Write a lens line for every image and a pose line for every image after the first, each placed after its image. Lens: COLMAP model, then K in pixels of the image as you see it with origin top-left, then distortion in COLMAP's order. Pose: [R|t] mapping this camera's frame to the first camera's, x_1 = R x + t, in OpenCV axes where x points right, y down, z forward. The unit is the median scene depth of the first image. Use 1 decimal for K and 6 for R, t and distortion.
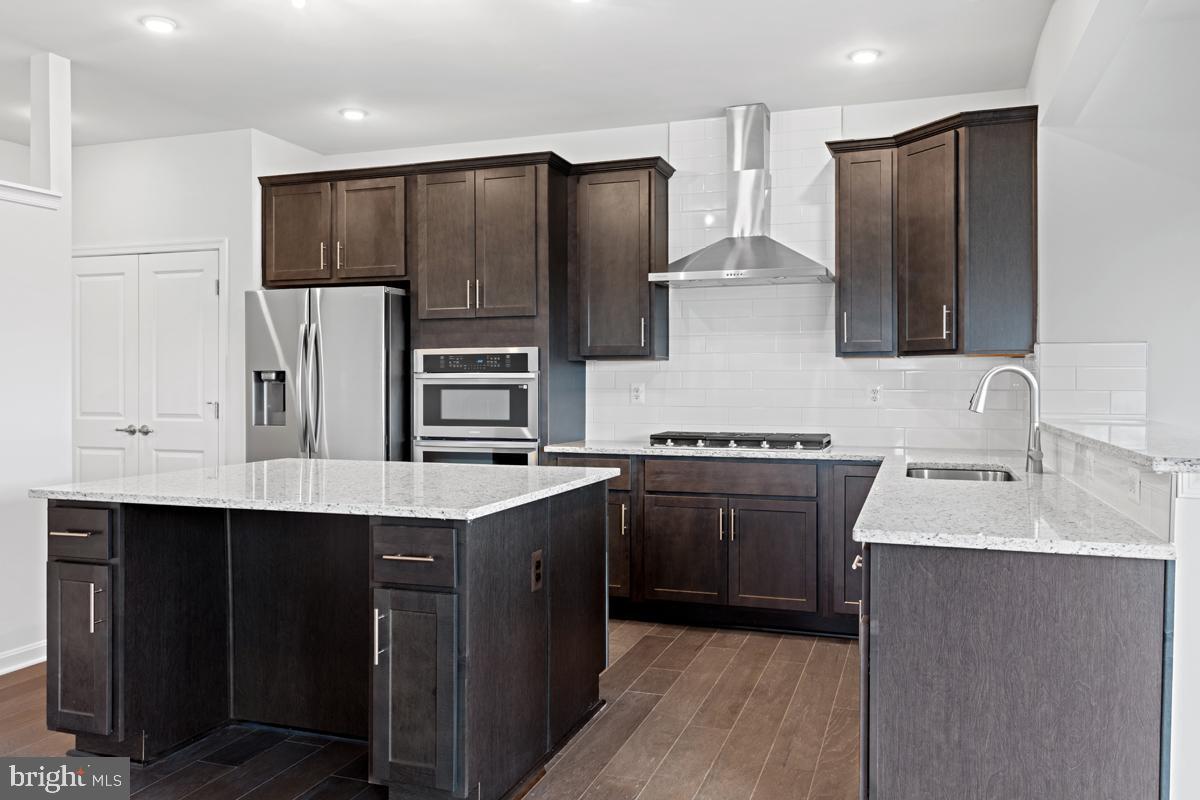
lens RADIAL K [[896.8, 0, 602.0], [0, 896.8, 394.5], [0, 0, 1]] dist [-0.003726, -0.001177]
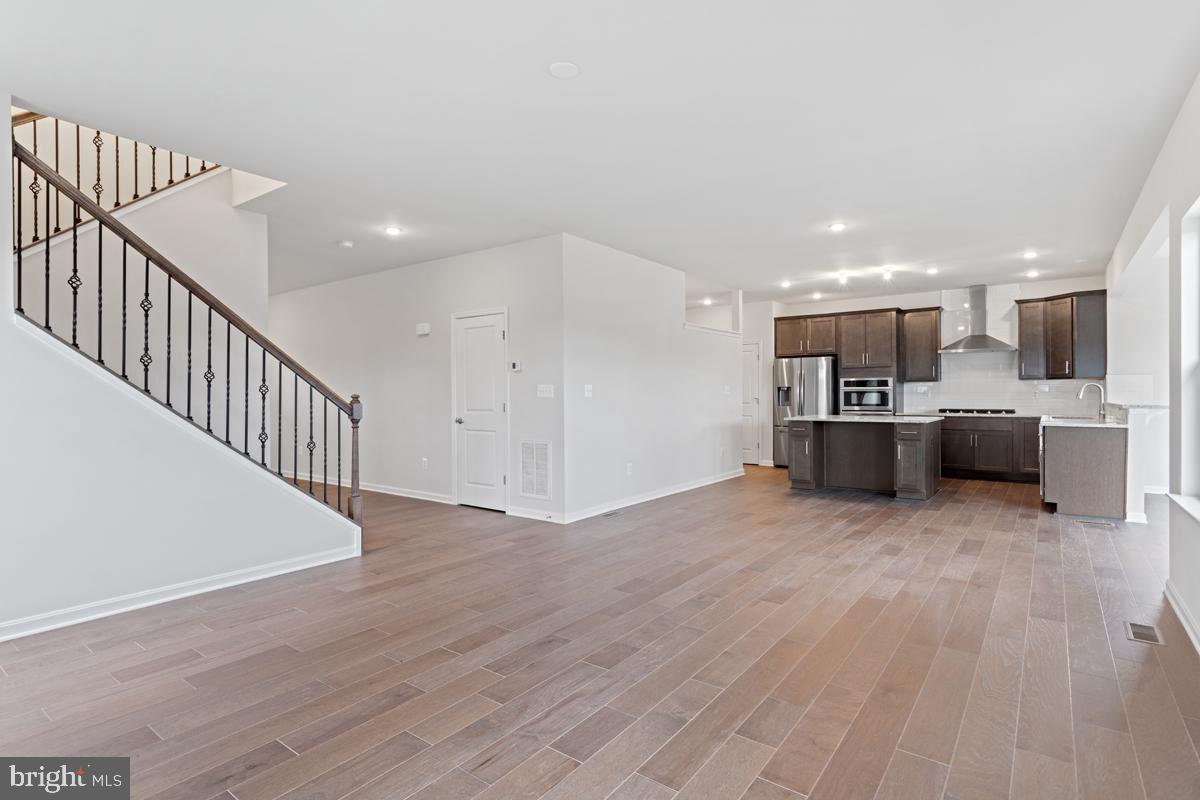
lens RADIAL K [[580.1, 0, 601.7], [0, 580.1, 399.4], [0, 0, 1]] dist [-0.006006, 0.000102]
pose [[0.949777, -0.001531, -0.312923, -0.374448], [0.000482, 0.999994, -0.003429, 0.021054], [0.312927, 0.003106, 0.949772, -1.009155]]
